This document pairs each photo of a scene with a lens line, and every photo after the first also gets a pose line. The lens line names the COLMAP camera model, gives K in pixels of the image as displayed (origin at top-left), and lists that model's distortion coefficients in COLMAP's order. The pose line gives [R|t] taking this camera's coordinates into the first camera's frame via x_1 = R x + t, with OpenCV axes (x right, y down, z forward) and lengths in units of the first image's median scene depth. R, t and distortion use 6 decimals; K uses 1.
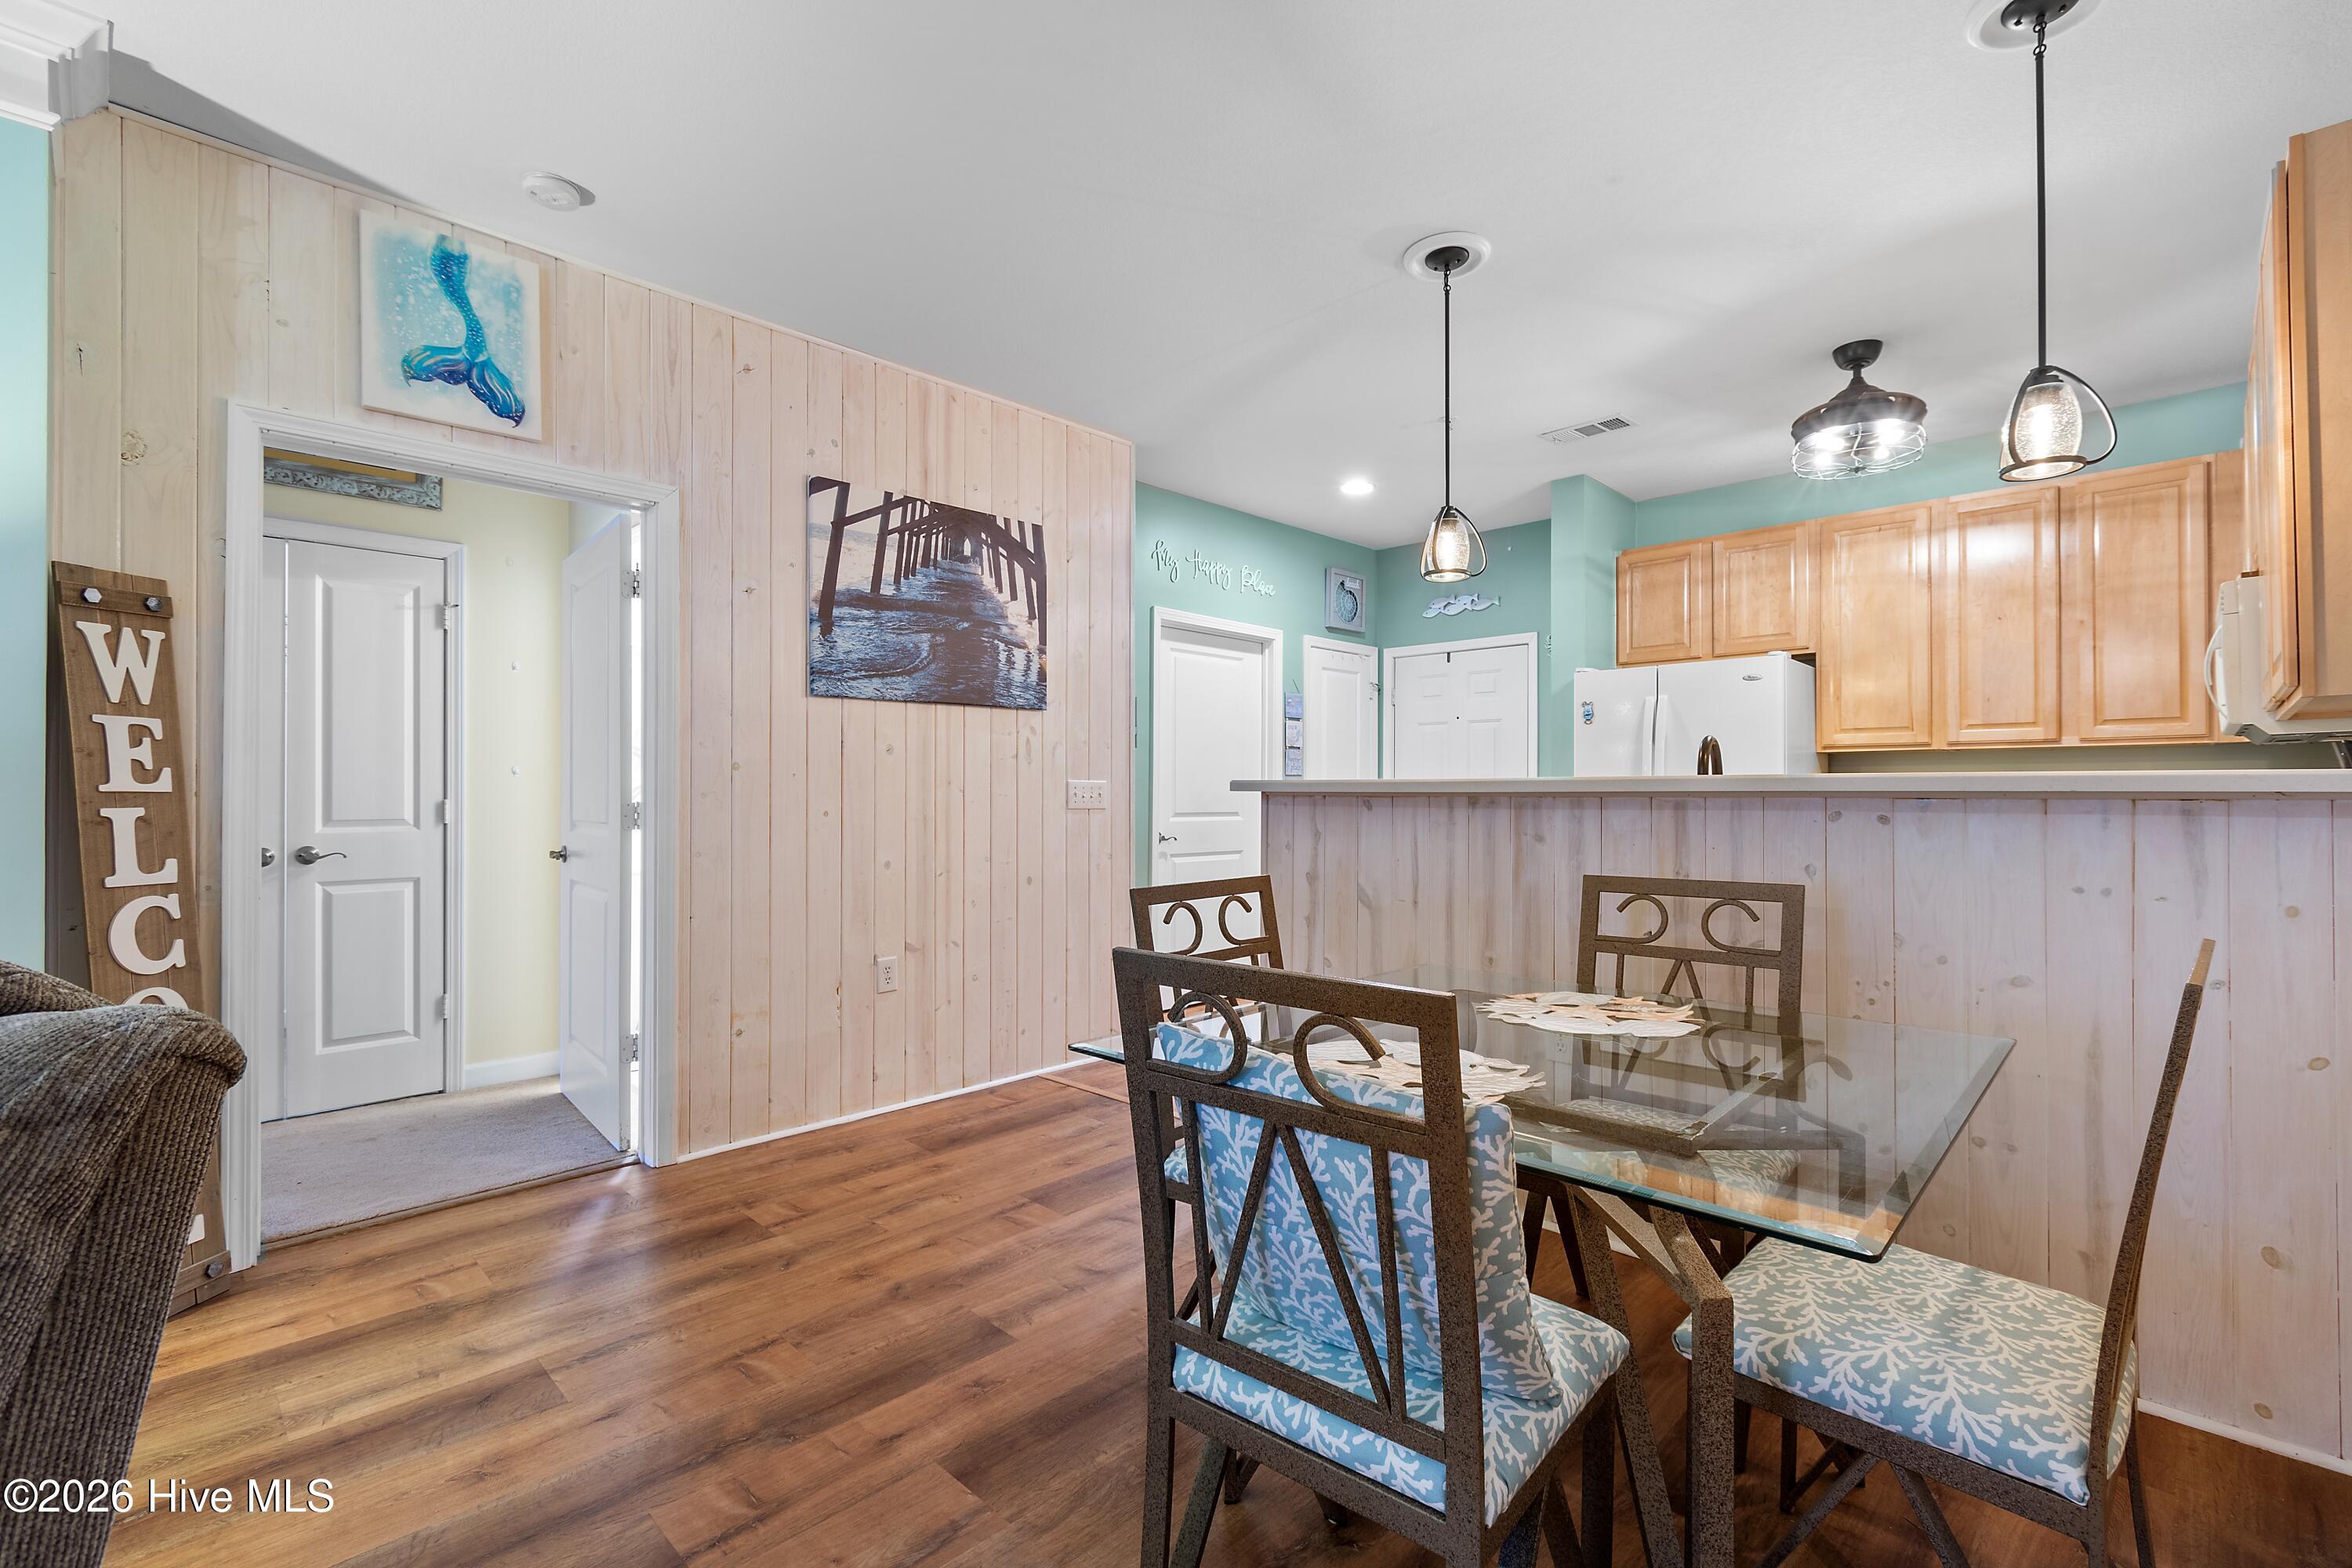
lens RADIAL K [[1037.8, 0, 1190.1], [0, 1037.8, 789.2], [0, 0, 1]] dist [0.000848, 0.000162]
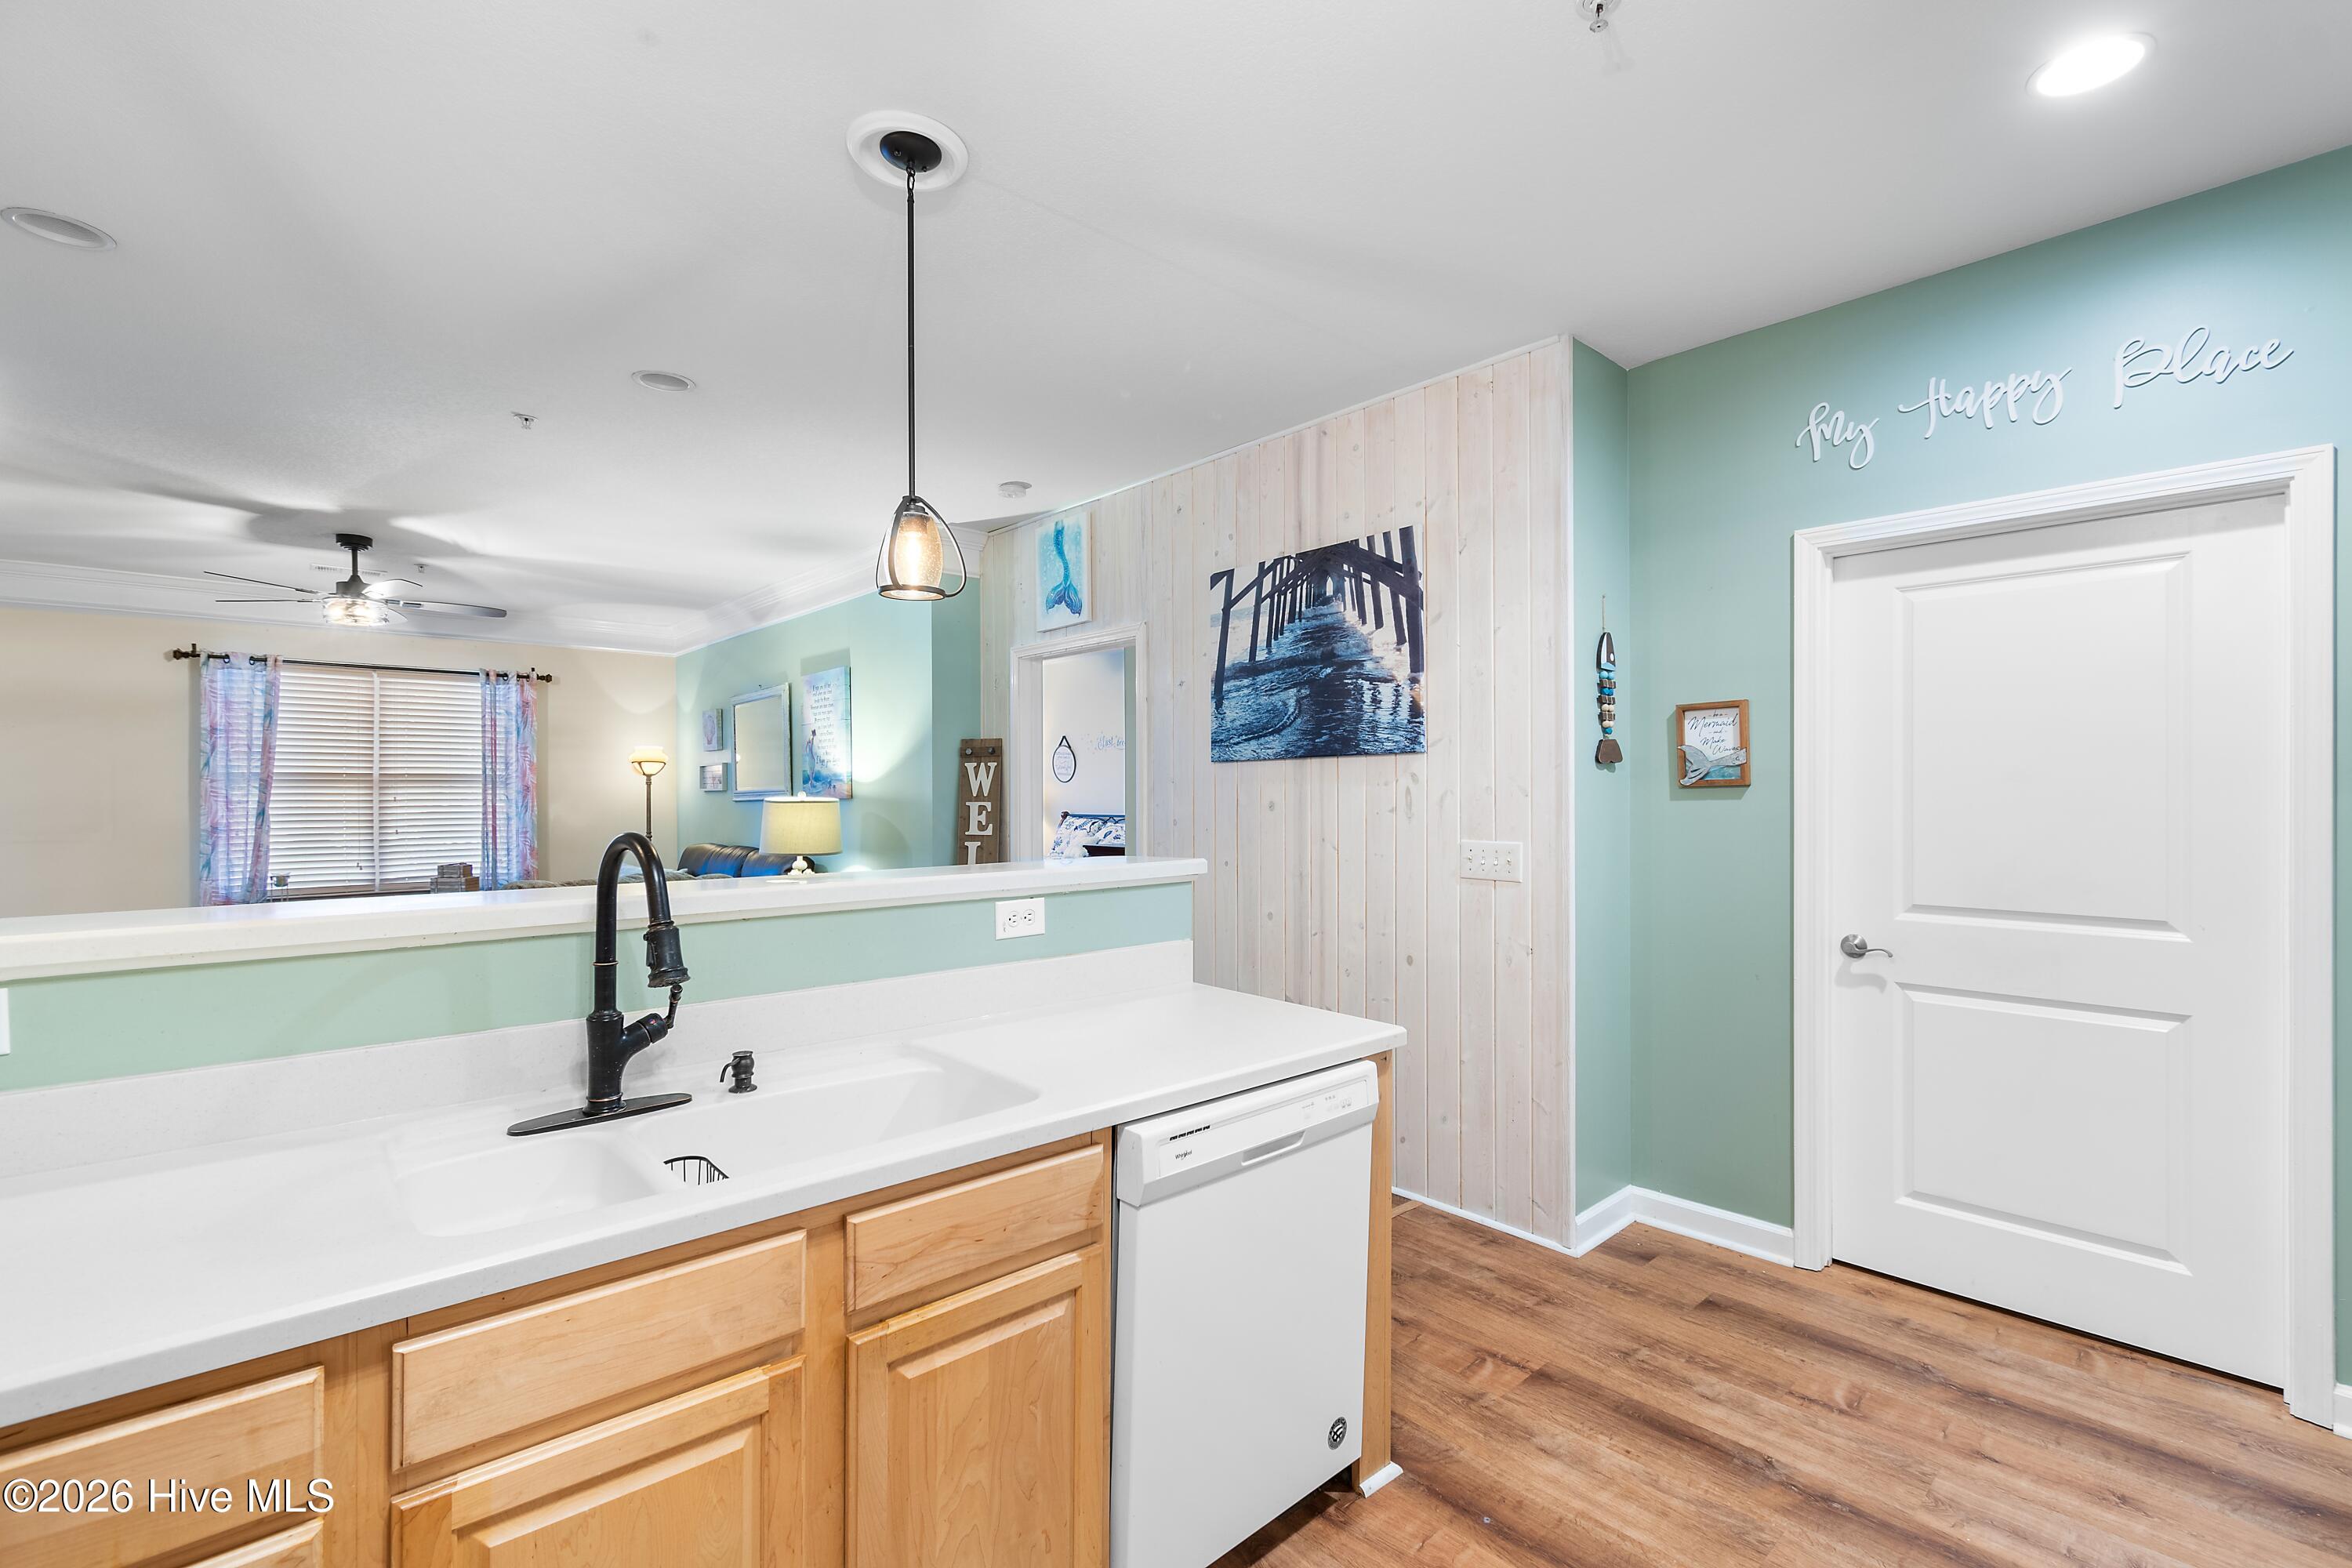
lens RADIAL K [[1042.4, 0, 1192.0], [0, 1042.4, 796.0], [0, 0, 1]] dist [0.002127, 0.000210]
pose [[-0.057565, 0.001749, -0.998340, 0.796563], [0.007821, 0.999969, 0.001301, -0.052605], [0.998311, -0.007733, -0.057577, 1.021829]]
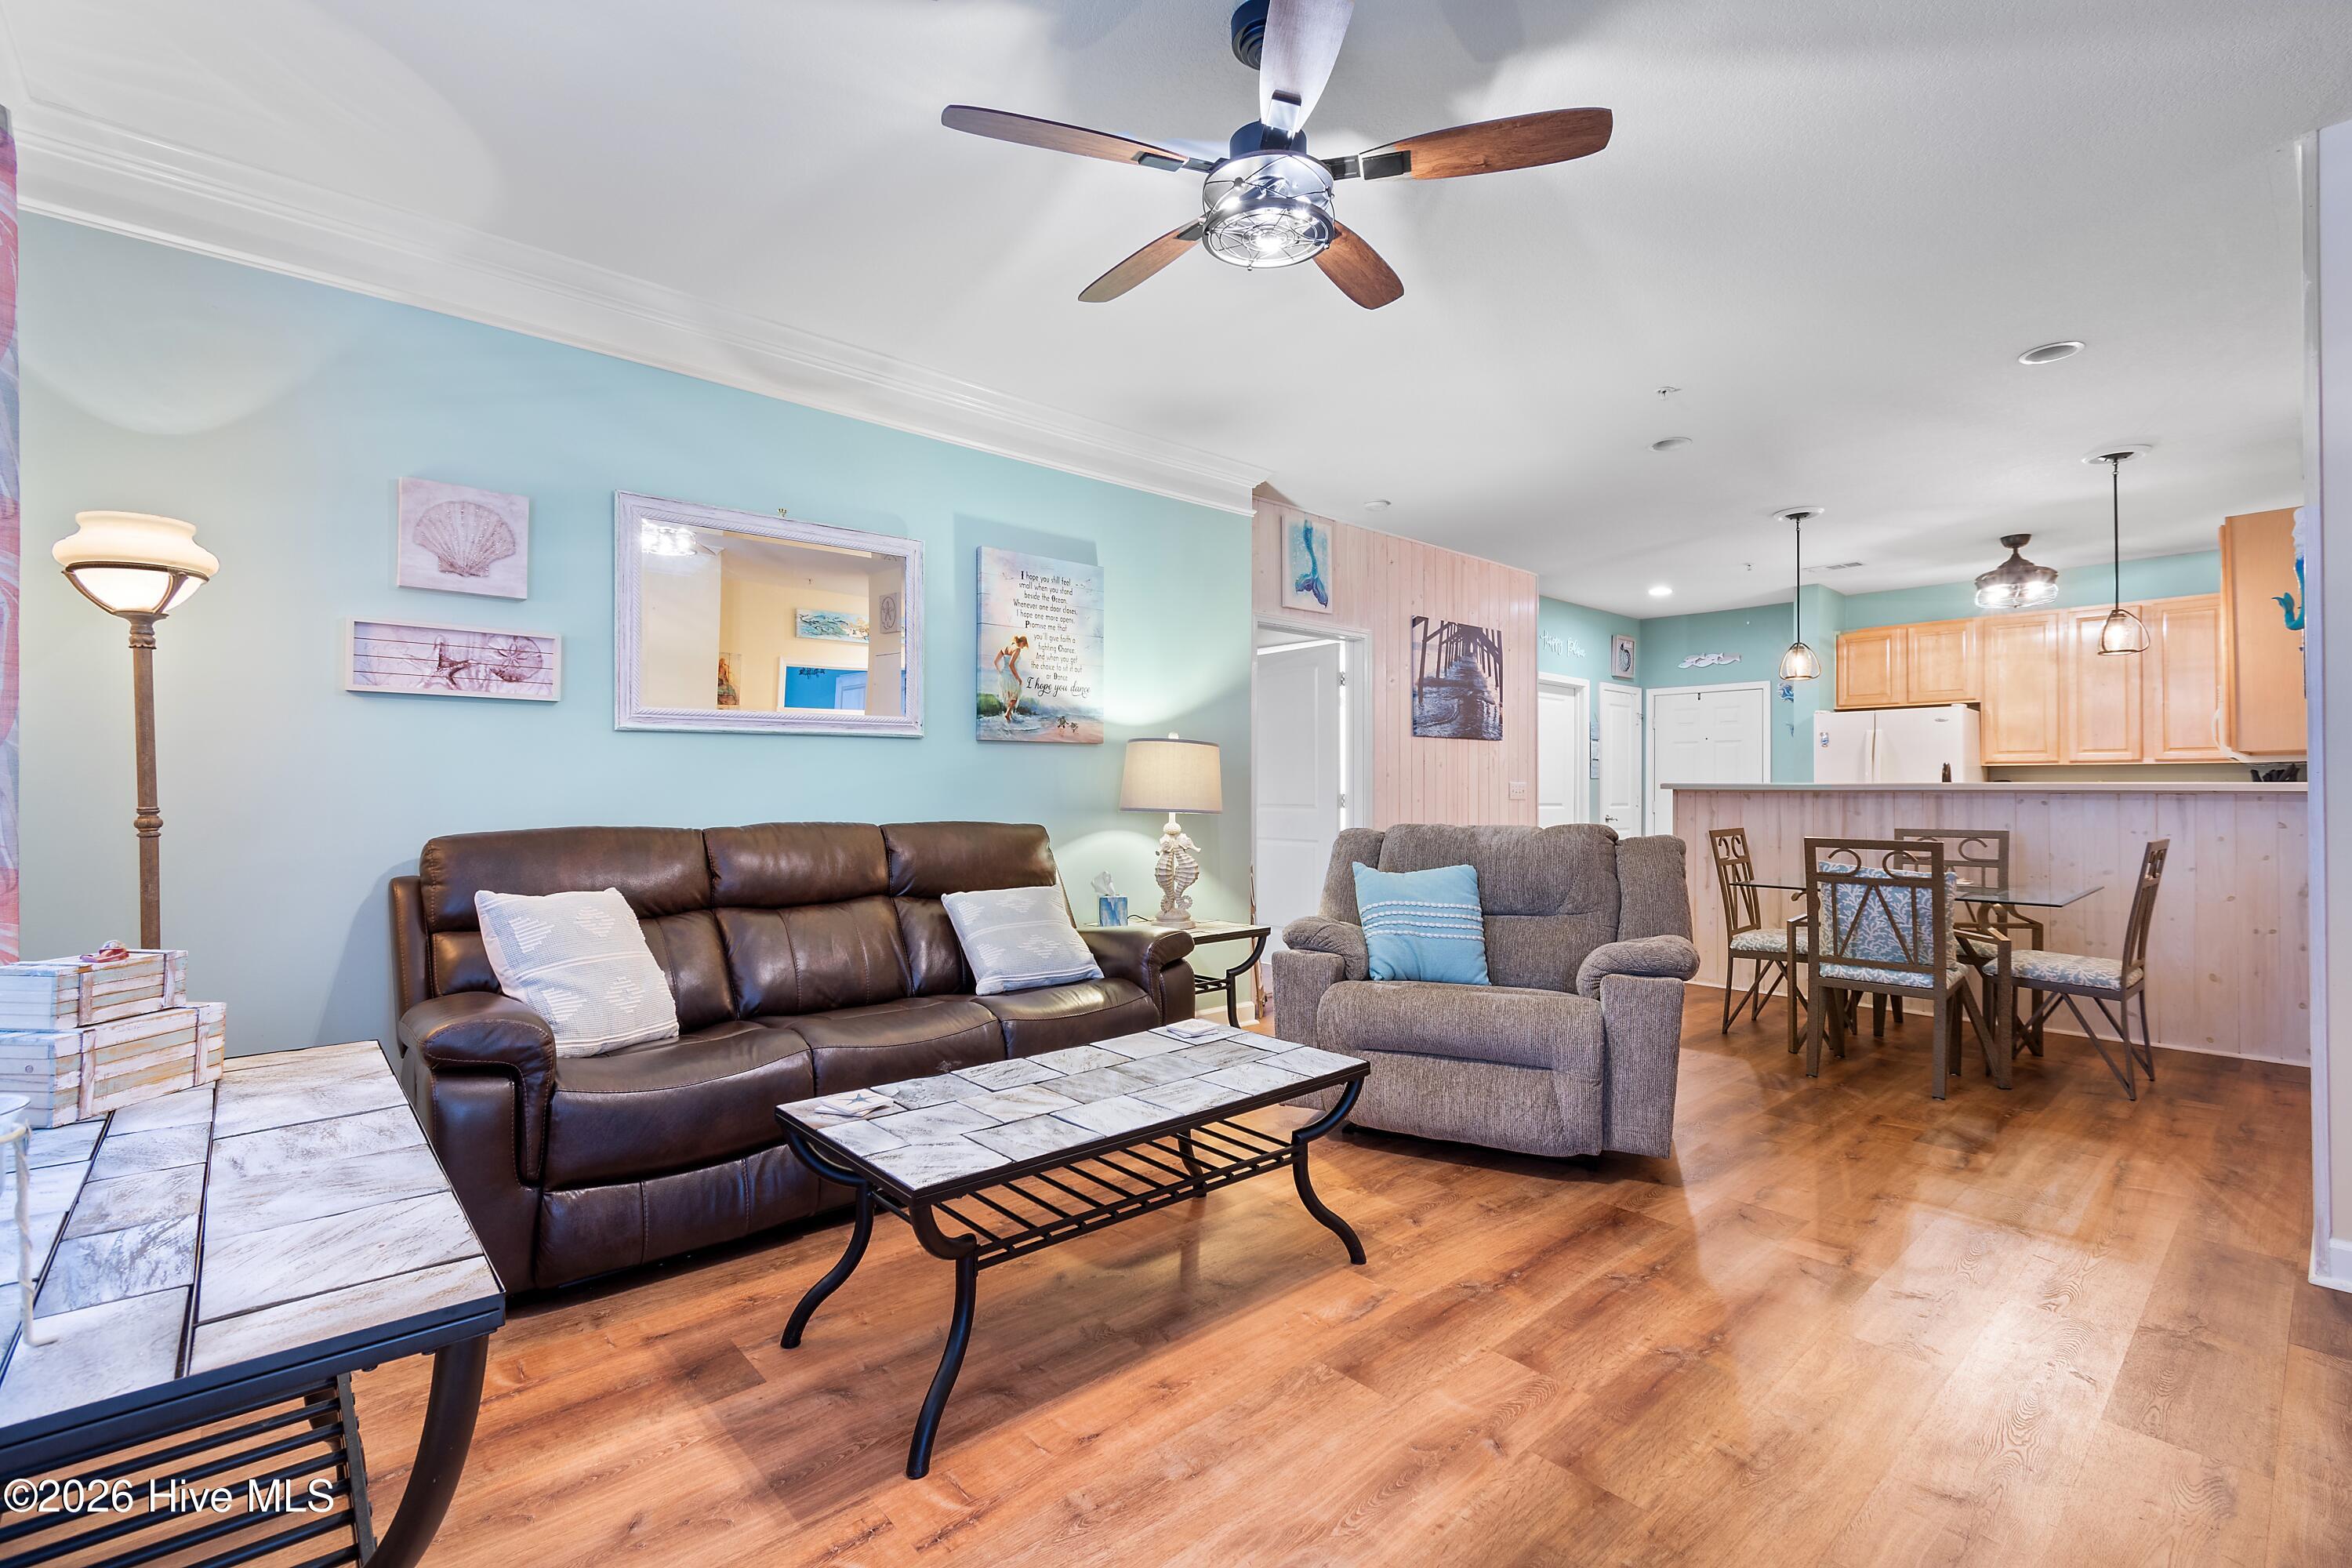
lens RADIAL K [[1039.4, 0, 1184.2], [0, 1039.4, 778.7], [0, 0, 1]] dist [0.000014, -0.000112]
pose [[0.997571, 0.003047, -0.069583, -0.628366], [-0.003607, 0.999962, -0.007925, 0.000853], [0.069556, 0.008156, 0.997545, -0.836092]]
